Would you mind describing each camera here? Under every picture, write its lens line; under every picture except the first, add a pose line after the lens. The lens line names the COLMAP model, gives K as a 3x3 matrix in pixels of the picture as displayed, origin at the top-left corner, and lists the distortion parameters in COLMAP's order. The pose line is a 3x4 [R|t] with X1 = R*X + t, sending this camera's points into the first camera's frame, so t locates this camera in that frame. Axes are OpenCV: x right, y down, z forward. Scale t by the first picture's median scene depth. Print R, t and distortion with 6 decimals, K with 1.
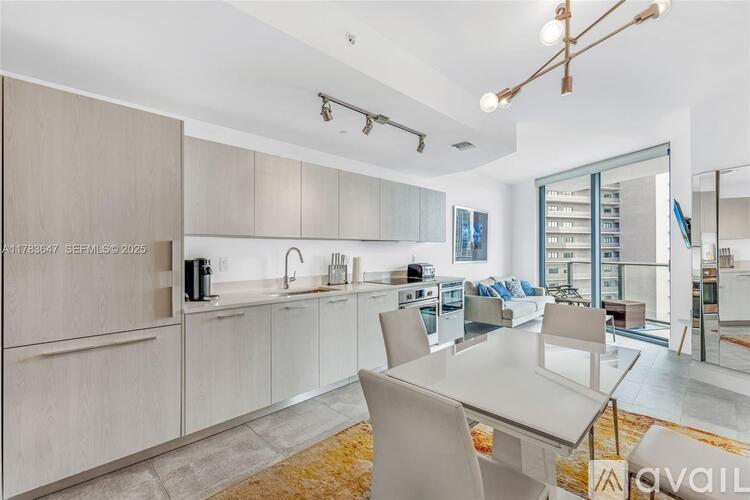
lens RADIAL K [[332.6, 0, 373.4], [0, 332.6, 247.8], [0, 0, 1]] dist [-0.002222, 0.000077]
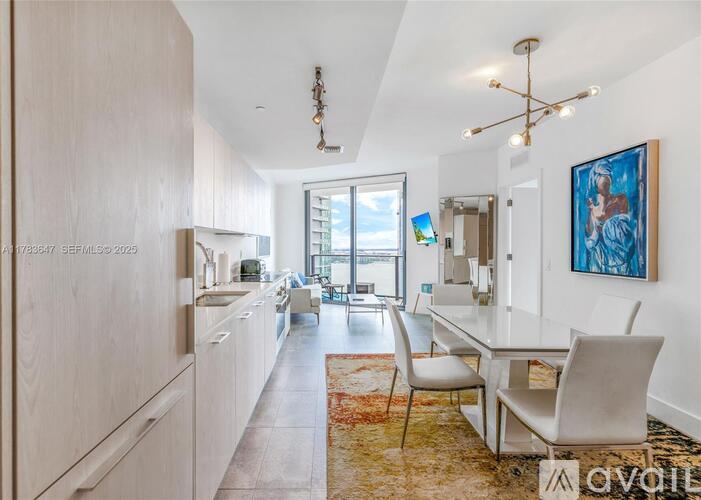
lens RADIAL K [[334.1, 0, 320.6], [0, 334.1, 249.5], [0, 0, 1]] dist [0.000931, 0.000045]
pose [[0.713950, -0.009732, 0.700129, -0.344427], [-0.004718, 0.999814, 0.018709, -0.000445], [-0.700180, -0.016660, 0.713772, 0.159437]]
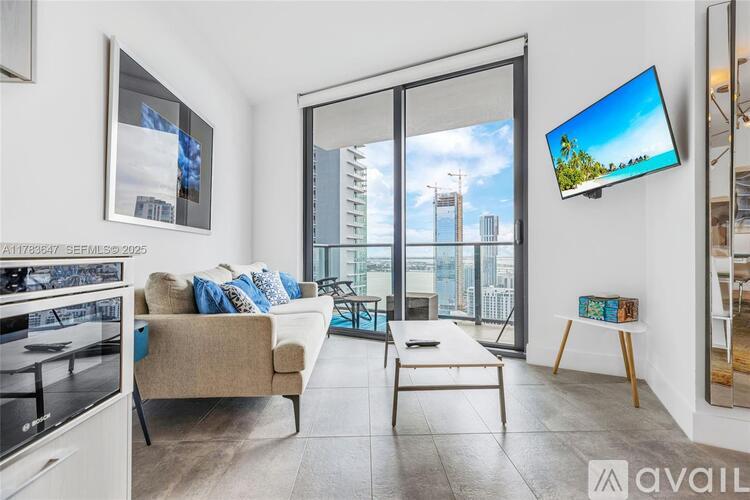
lens RADIAL K [[332.6, 0, 378.3], [0, 332.6, 252.7], [0, 0, 1]] dist [-0.002222, 0.000077]
pose [[0.666303, 0.004858, 0.745665, 0.187459], [-0.009507, 0.999953, 0.001980, 0.079187], [-0.745620, -0.008409, 0.666318, 0.632678]]
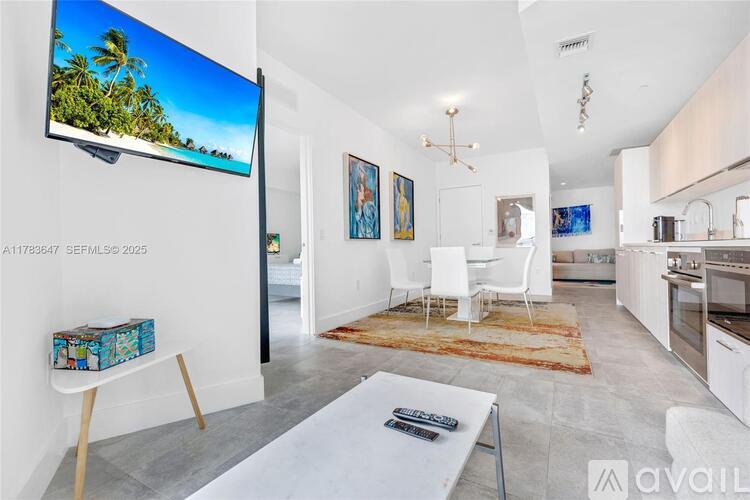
lens RADIAL K [[332.6, 0, 373.2], [0, 332.6, 251.8], [0, 0, 1]] dist [-0.002222, 0.000077]
pose [[-0.961209, 0.010316, -0.275628, 0.537832], [0.011340, 0.999933, -0.002121, 0.078585], [0.275587, -0.005165, -0.961262, 0.981458]]
